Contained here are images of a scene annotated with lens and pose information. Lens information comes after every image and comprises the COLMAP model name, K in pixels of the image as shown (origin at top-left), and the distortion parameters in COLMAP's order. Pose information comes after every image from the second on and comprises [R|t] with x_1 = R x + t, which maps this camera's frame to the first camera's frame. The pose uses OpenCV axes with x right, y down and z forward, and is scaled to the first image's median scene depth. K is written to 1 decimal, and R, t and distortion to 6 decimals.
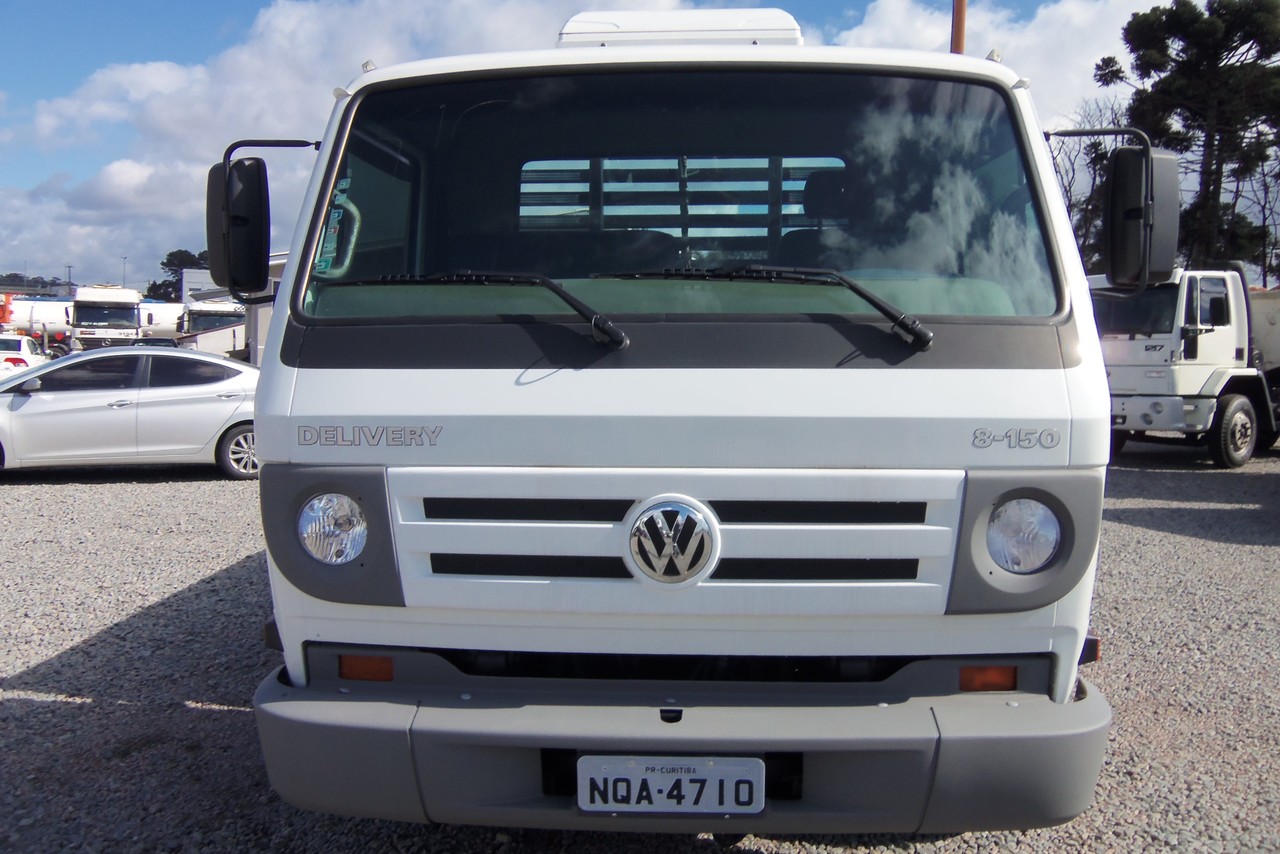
lens RADIAL K [[1064.0, 0, 643.5], [0, 1064.0, 426.3], [0, 0, 1]] dist [-0.053263, 0.002703]
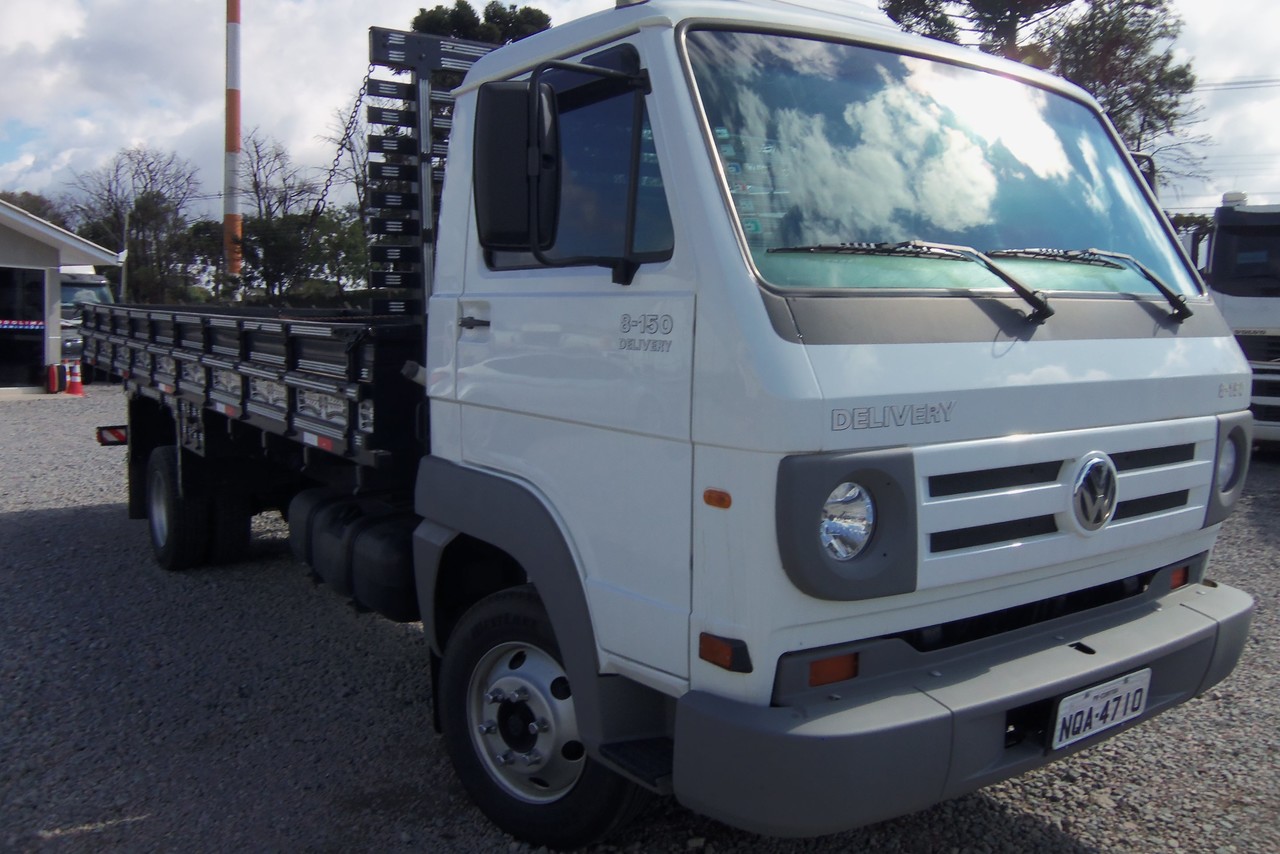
lens RADIAL K [[1064.0, 0, 643.1], [0, 1064.0, 424.9], [0, 0, 1]] dist [-0.053263, 0.002703]
pose [[0.802752, -0.062008, 0.593081, -0.990162], [0.050812, 0.998074, 0.035576, -0.027375], [-0.594145, 0.001577, 0.804357, 0.378138]]
